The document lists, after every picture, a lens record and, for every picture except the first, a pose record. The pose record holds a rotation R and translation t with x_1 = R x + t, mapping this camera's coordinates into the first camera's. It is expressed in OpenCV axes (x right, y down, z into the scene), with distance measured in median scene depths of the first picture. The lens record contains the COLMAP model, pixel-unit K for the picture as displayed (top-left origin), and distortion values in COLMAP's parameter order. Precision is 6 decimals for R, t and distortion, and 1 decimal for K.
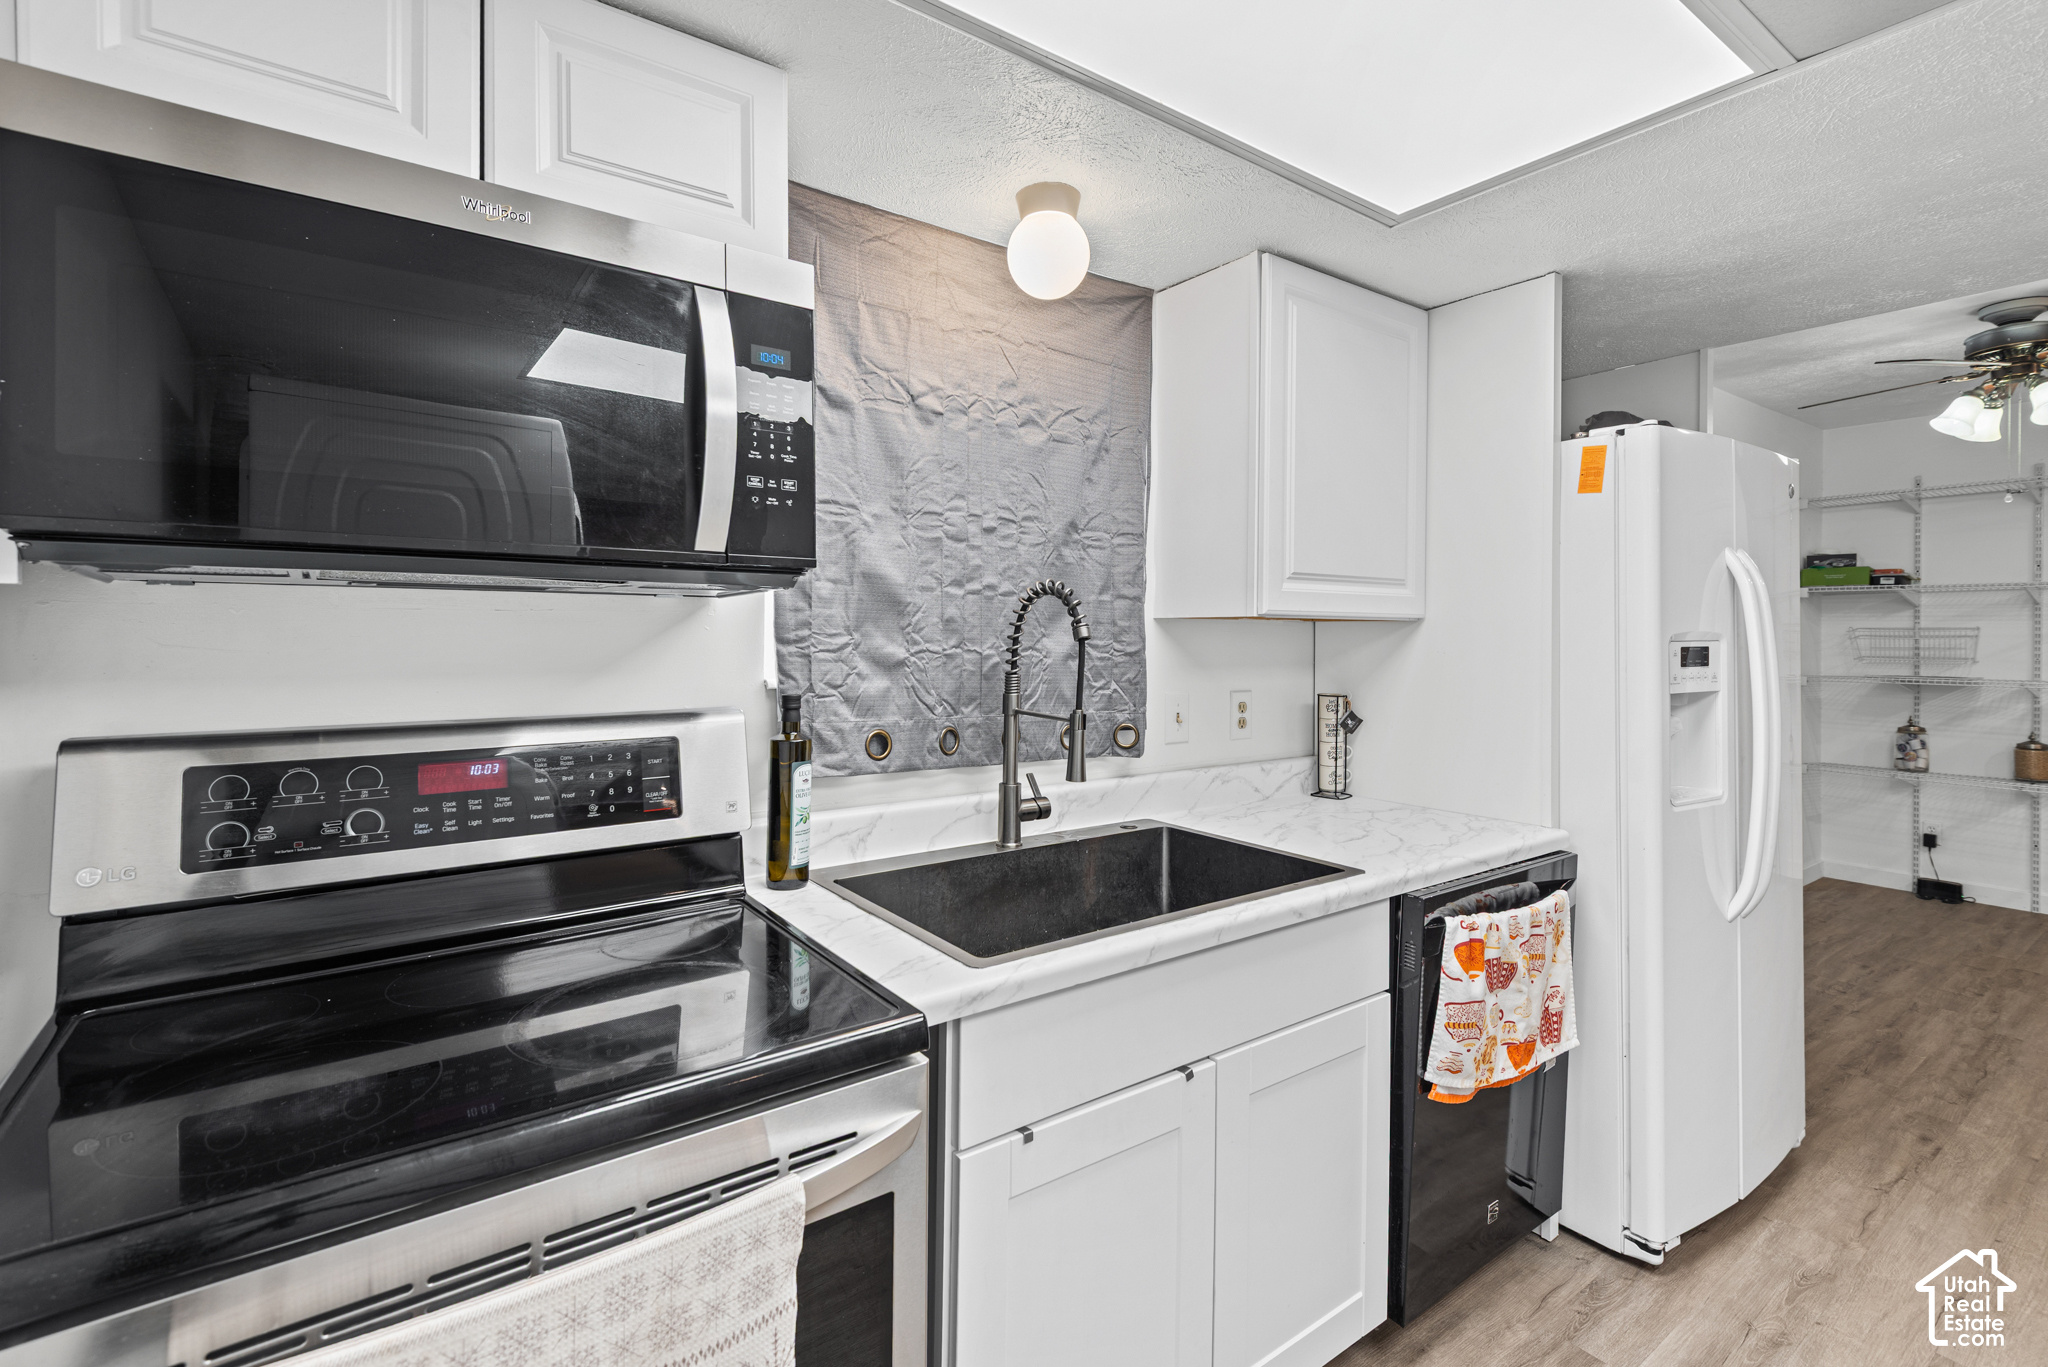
lens RADIAL K [[927.9, 0, 1021.5], [0, 927.9, 630.6], [0, 0, 1]] dist [0.008948, -0.000321]
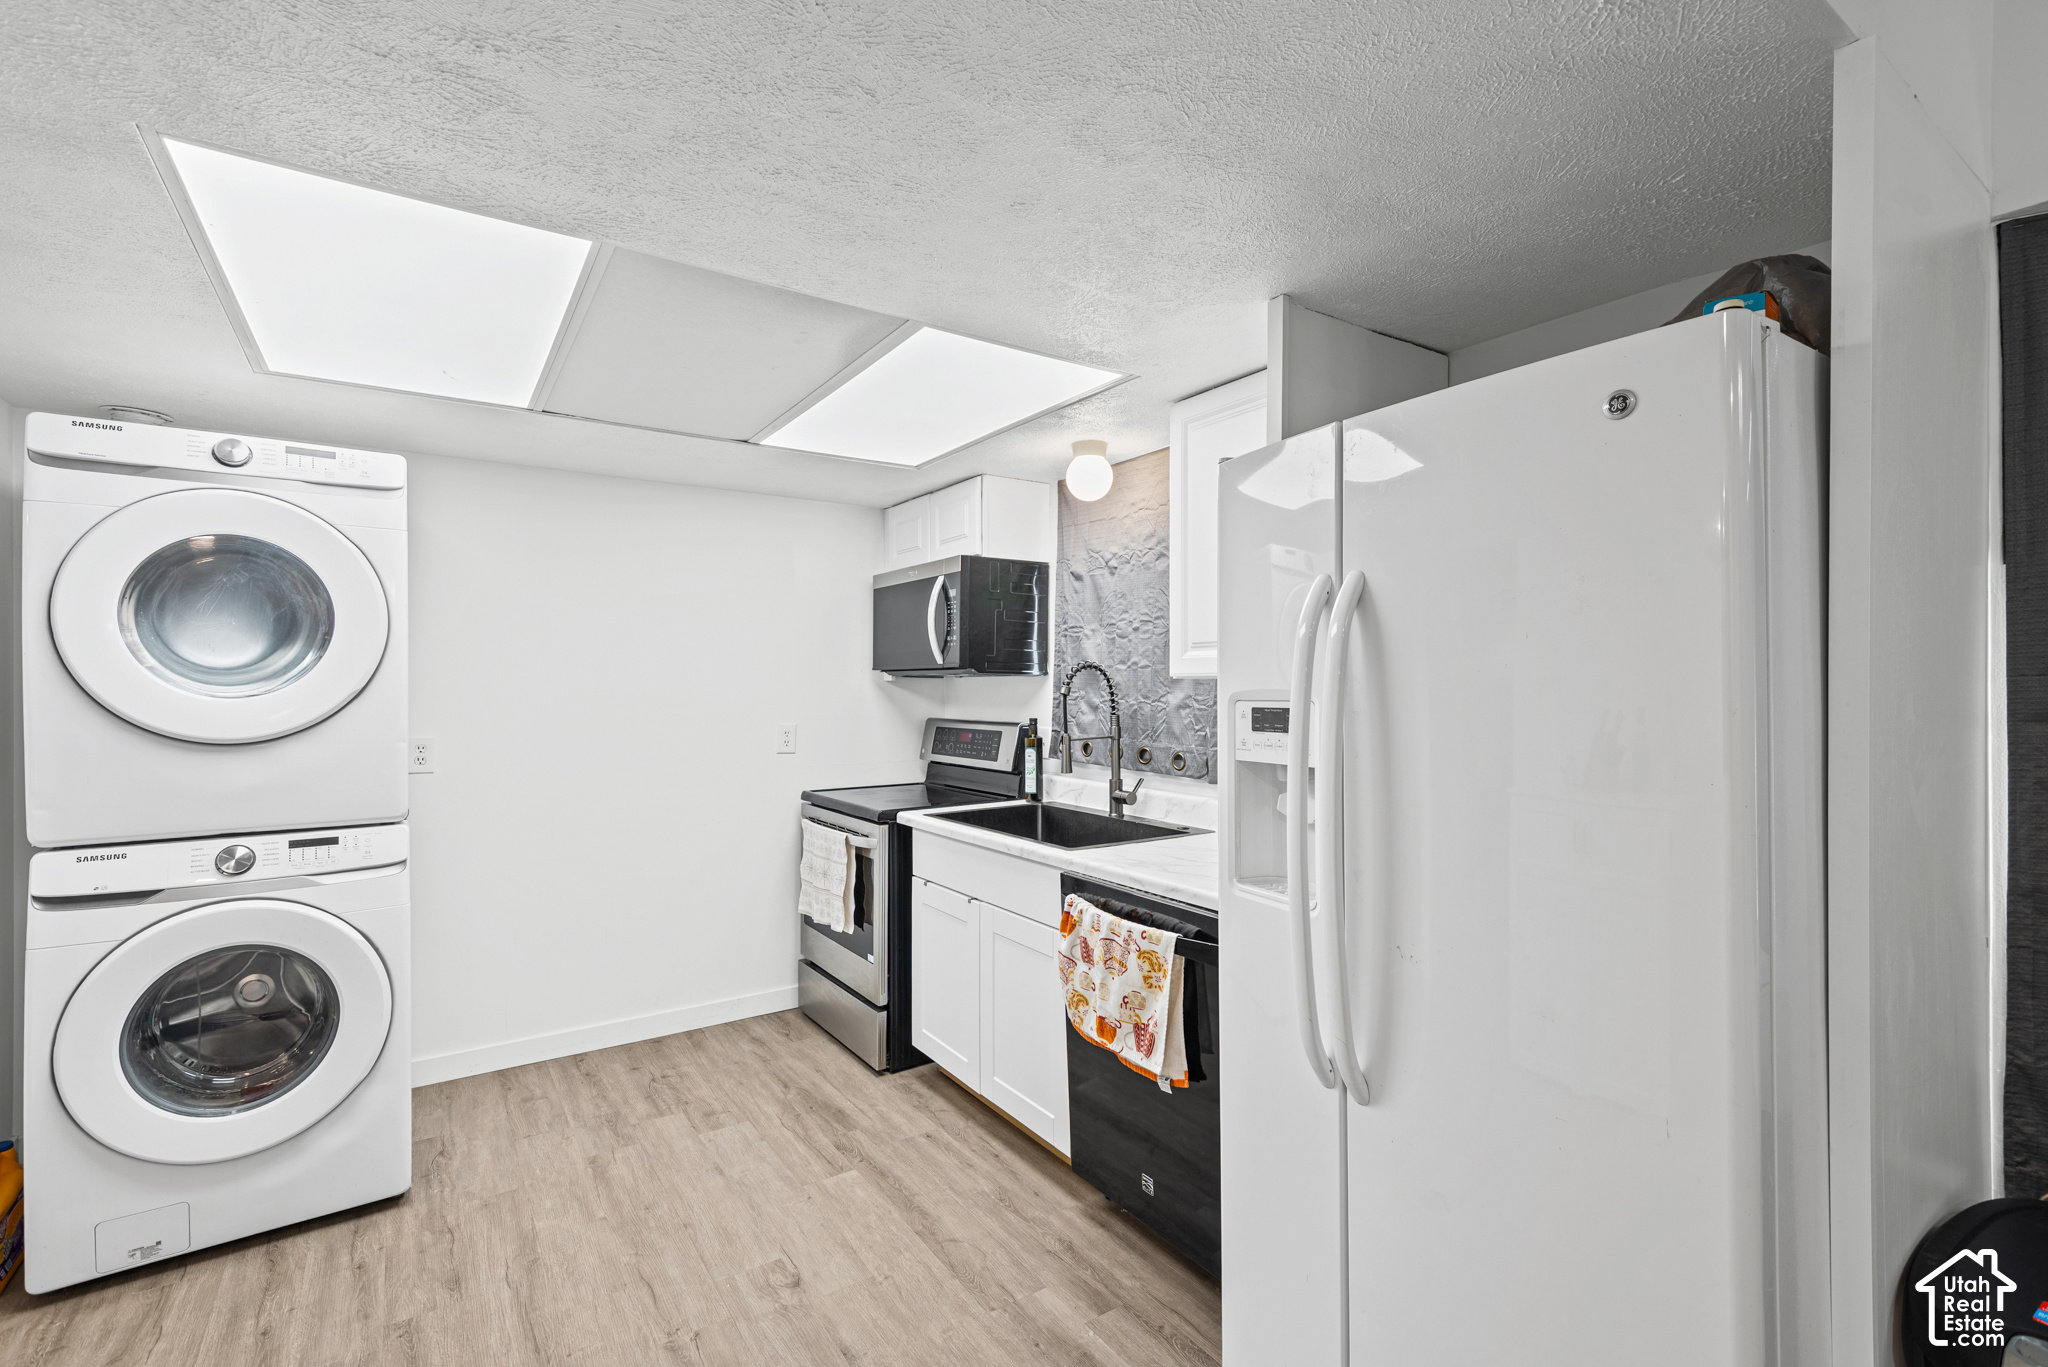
lens RADIAL K [[927.2, 0, 1029.2], [0, 927.2, 670.9], [0, 0, 1]] dist [0.005938, -0.000904]
pose [[-0.035175, -0.021715, -0.999145, 1.719979], [0.002635, 0.999758, -0.021821, 0.002748], [0.999378, -0.003401, -0.035109, 0.909998]]
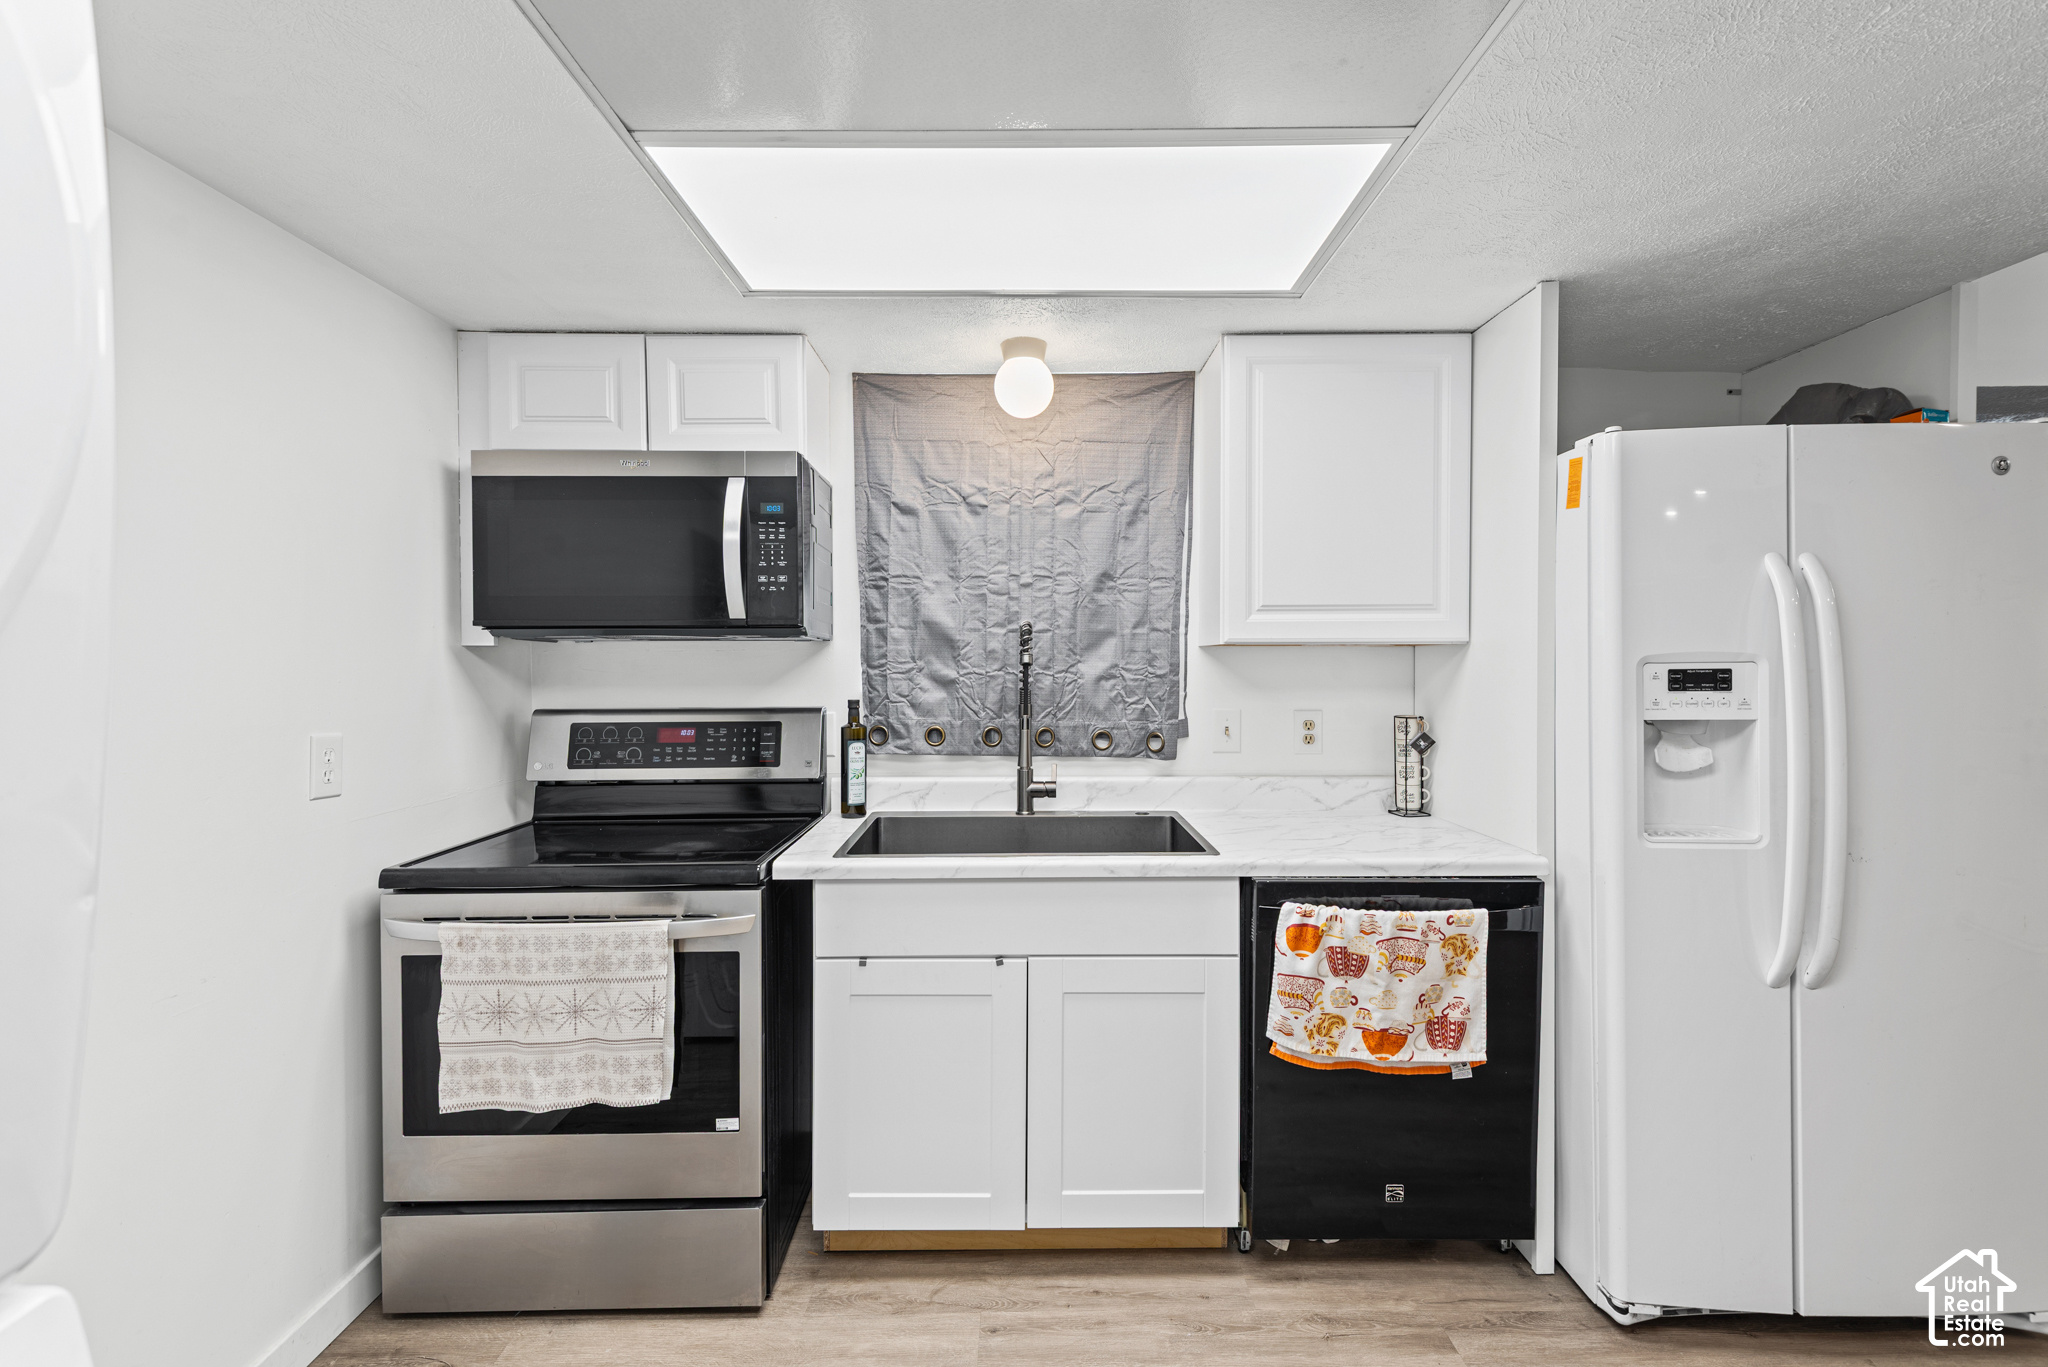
lens RADIAL K [[913.4, 0, 1031.5], [0, 913.4, 663.7], [0, 0, 1]] dist [0.001440, -0.000424]
pose [[0.814224, -0.006072, -0.580519, 0.792941], [0.010117, 0.999942, 0.003732, 0.002903], [0.580463, -0.008912, 0.814238, -0.100464]]
